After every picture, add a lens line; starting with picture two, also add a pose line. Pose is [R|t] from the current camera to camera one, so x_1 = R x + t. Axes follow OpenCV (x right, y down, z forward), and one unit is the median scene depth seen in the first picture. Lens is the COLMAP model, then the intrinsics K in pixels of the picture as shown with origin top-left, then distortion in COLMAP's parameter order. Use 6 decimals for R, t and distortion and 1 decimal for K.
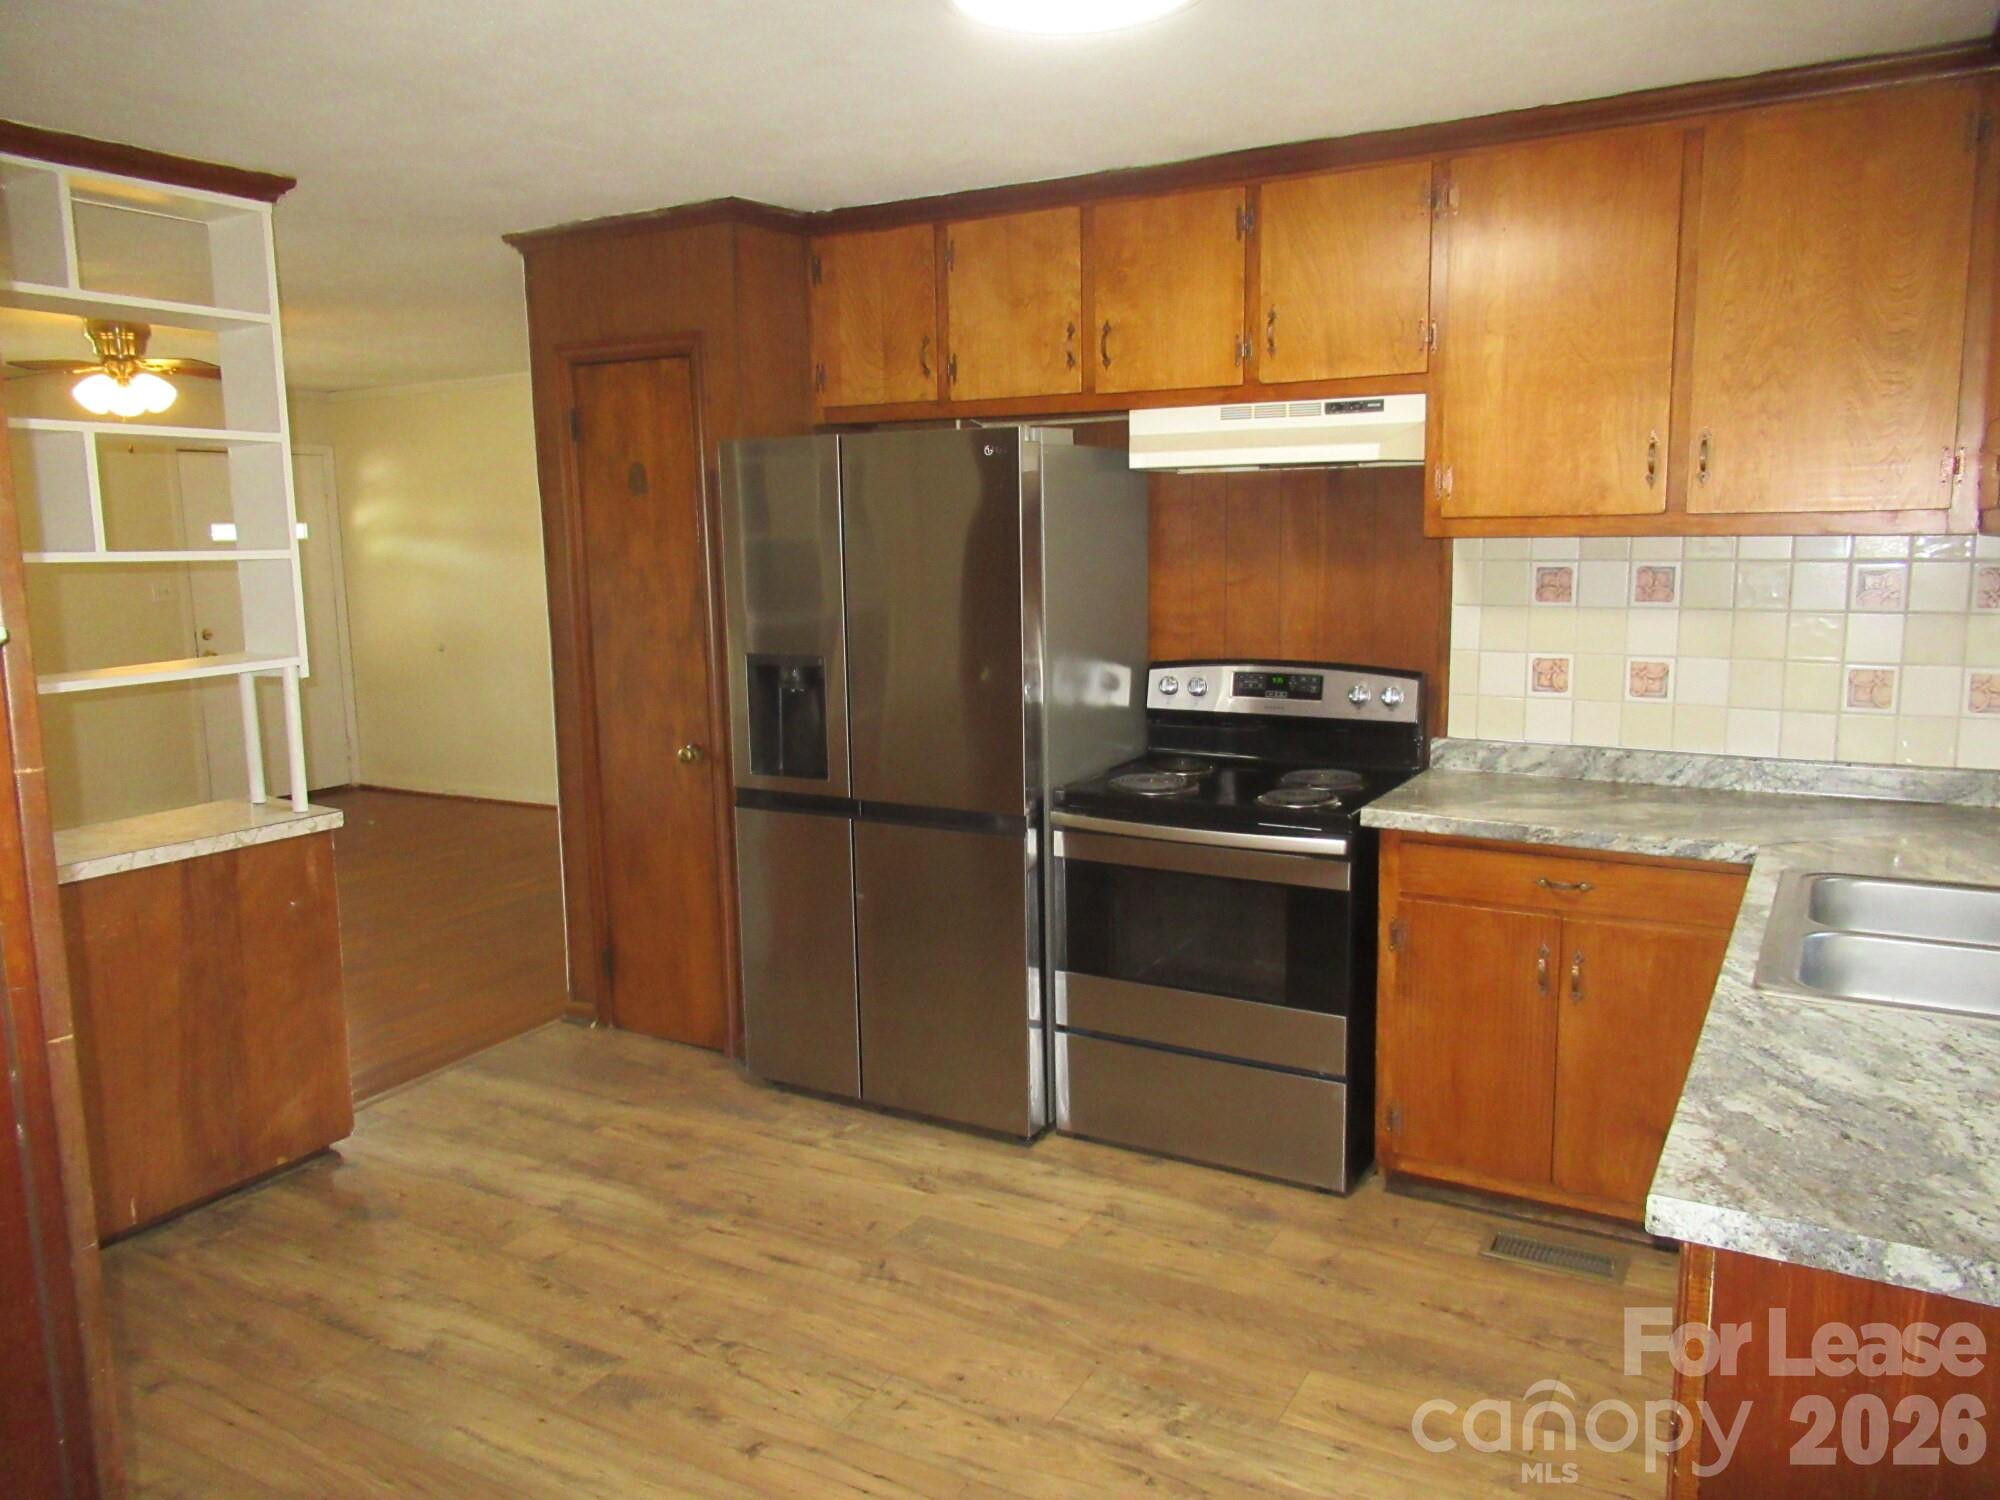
lens RADIAL K [[1481.4, 0, 1000.0], [0, 1481.4, 750.0], [0, 0, 1]] dist [-0.027656, -0.003692]
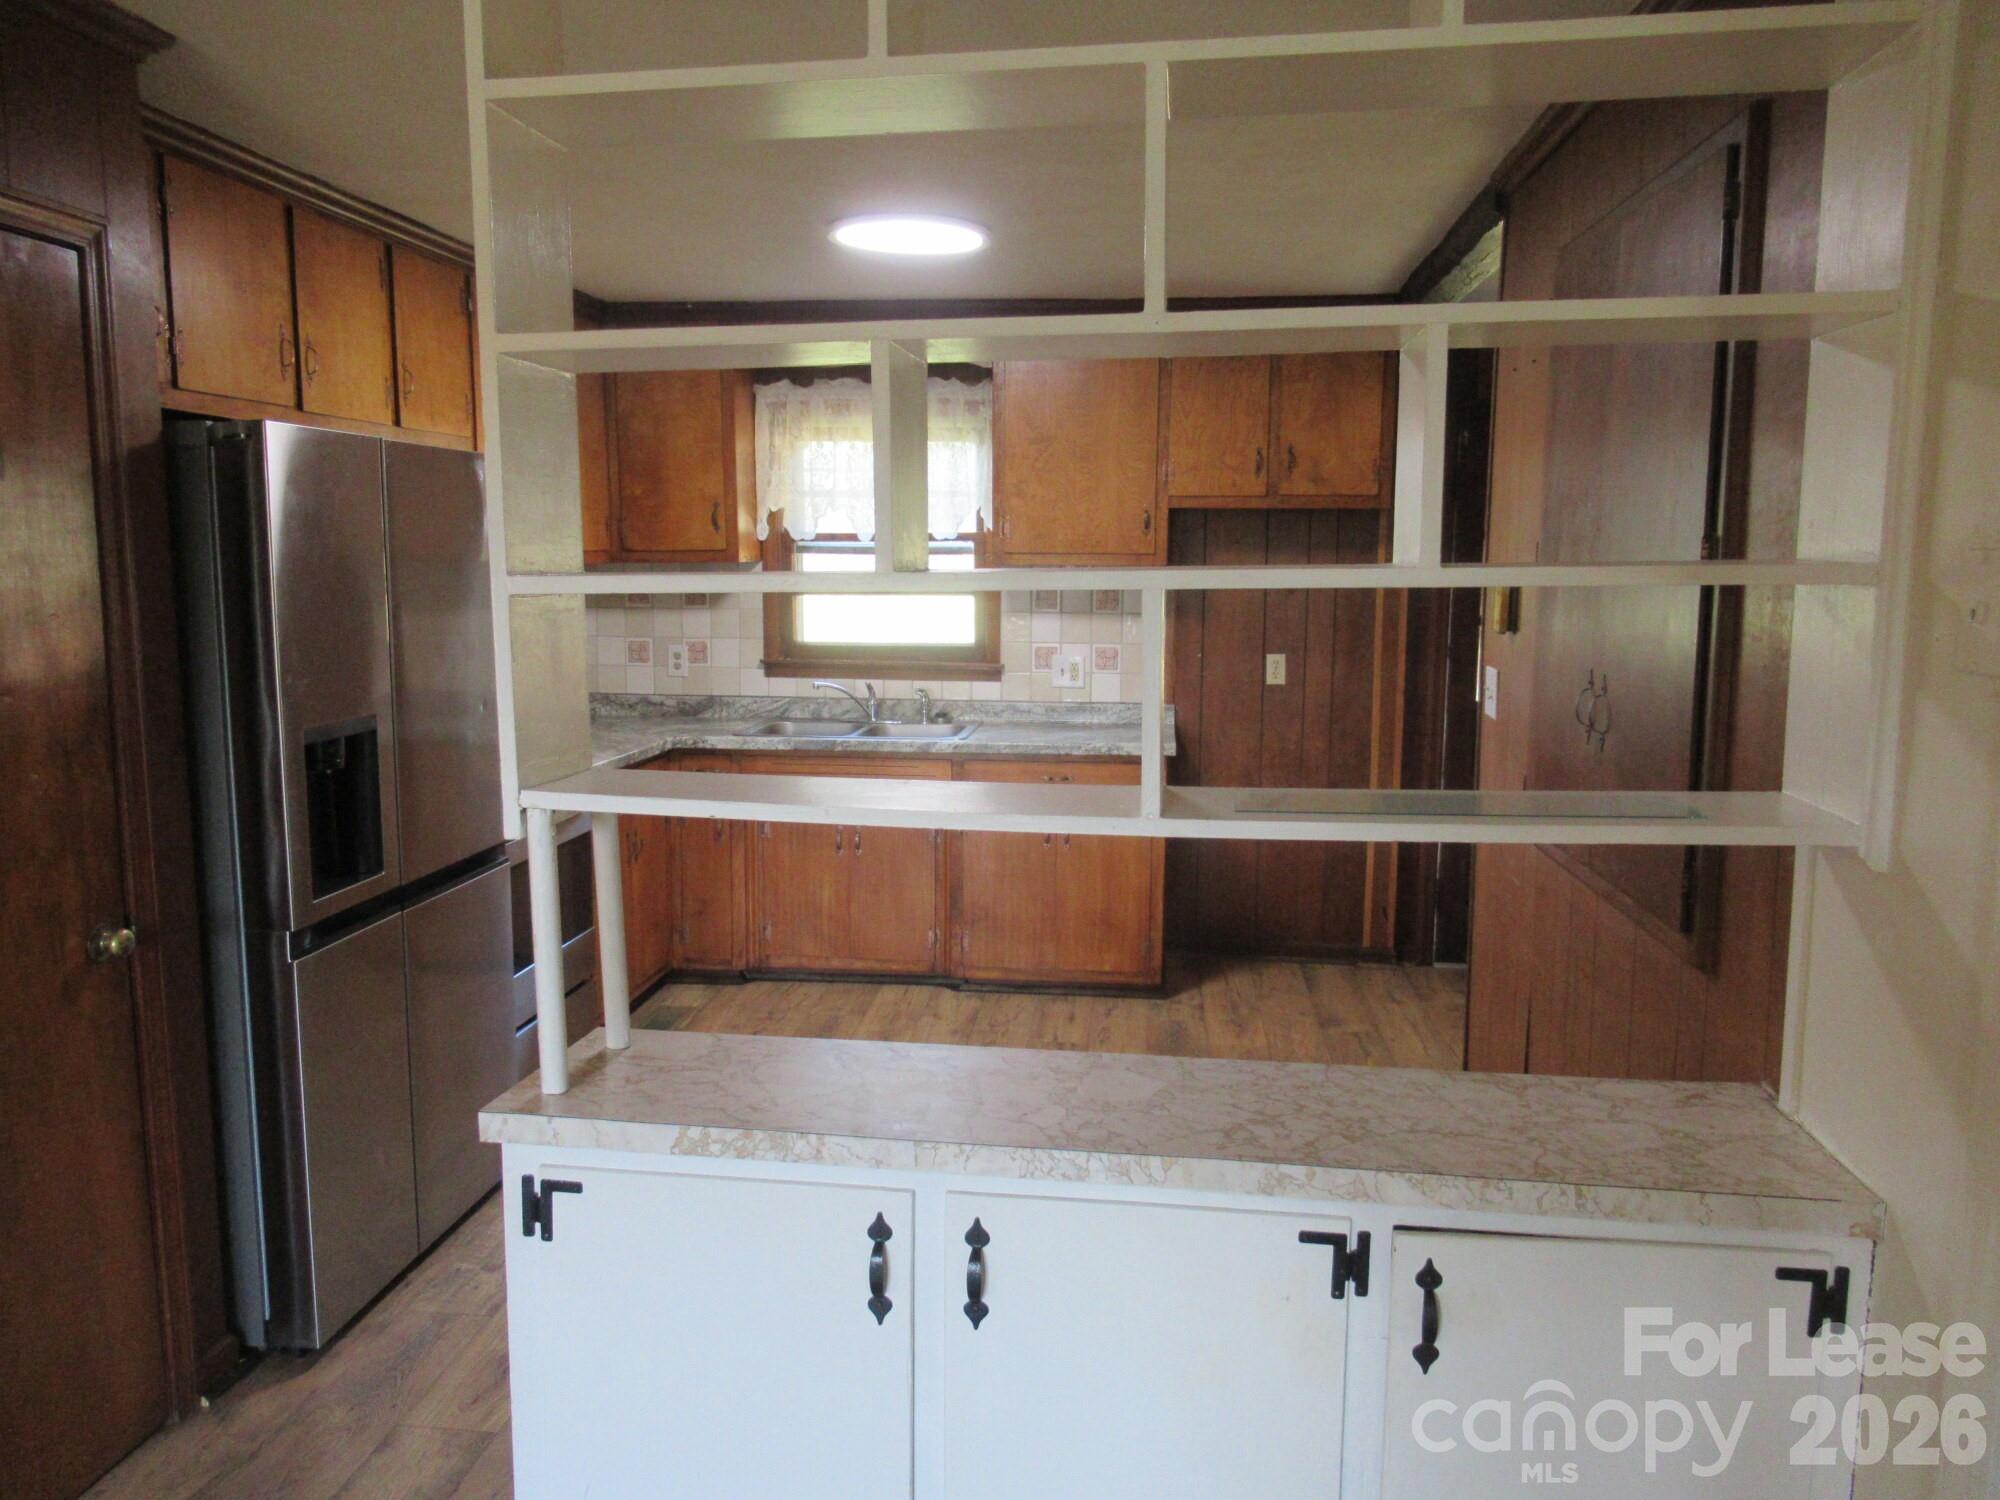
lens RADIAL K [[1481.4, 0, 1000.0], [0, 1481.4, 750.0], [0, 0, 1]] dist [-0.027656, -0.003692]
pose [[-0.411742, -0.101907, 0.905585, -1.094318], [0.140113, 0.974833, 0.173404, -0.150822], [-0.900465, 0.198282, -0.387101, 1.149684]]
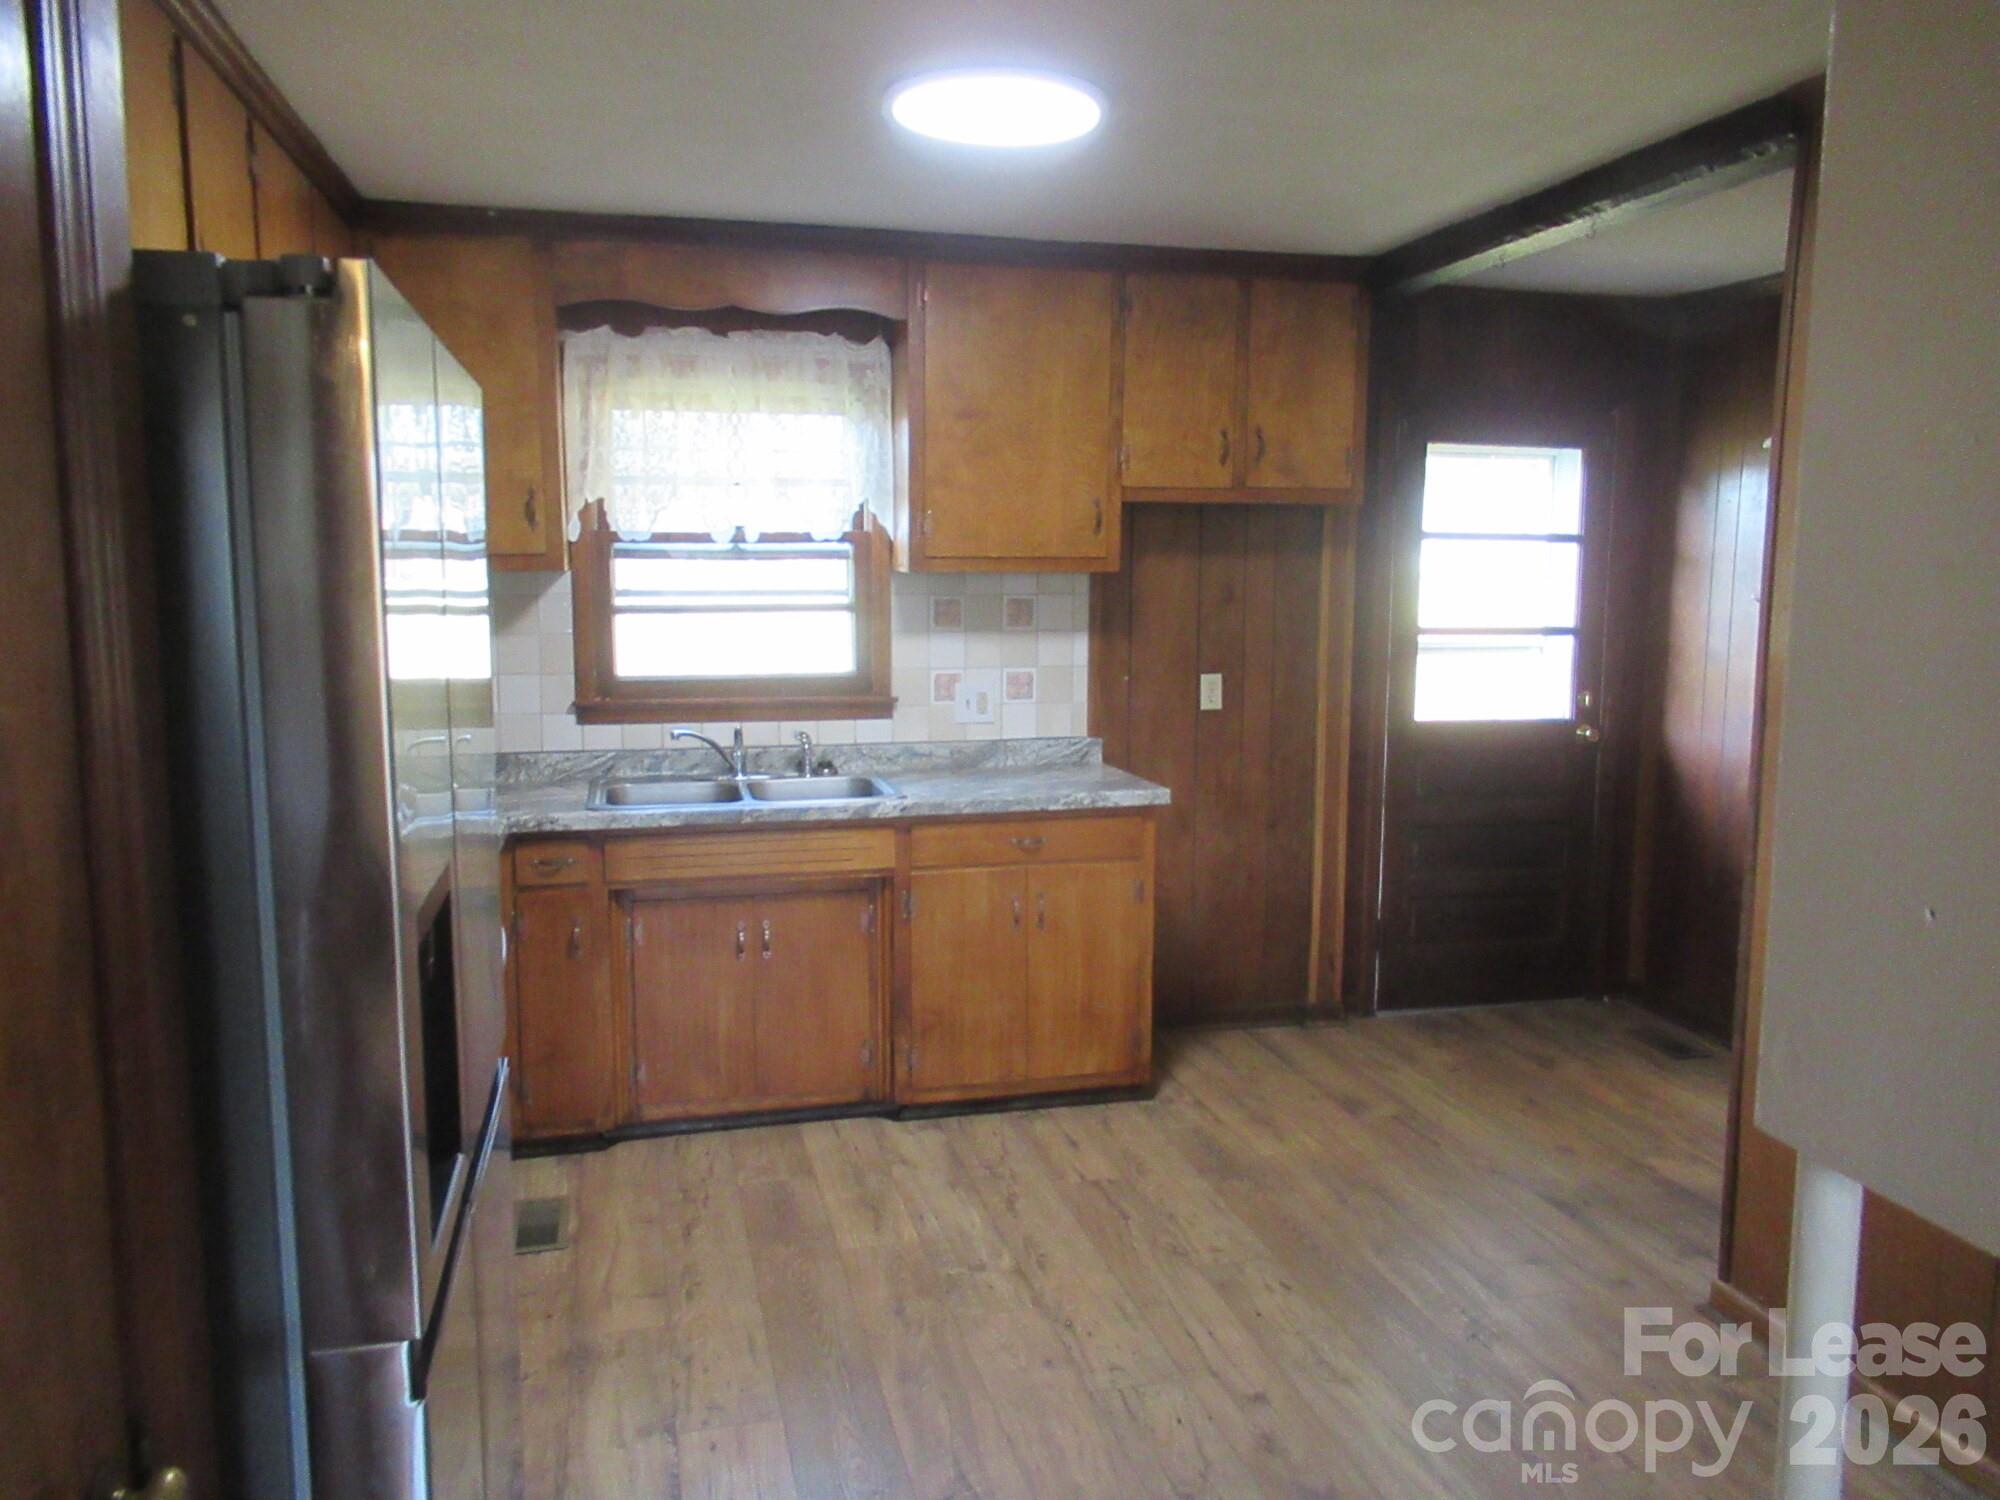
lens RADIAL K [[1481.4, 0, 1000.0], [0, 1481.4, 750.0], [0, 0, 1]] dist [-0.027656, -0.003692]
pose [[-0.701366, -0.070193, 0.709337, -0.582007], [0.120133, 0.969264, 0.214697, -0.183448], [-0.702605, 0.235796, -0.671376, 1.320844]]
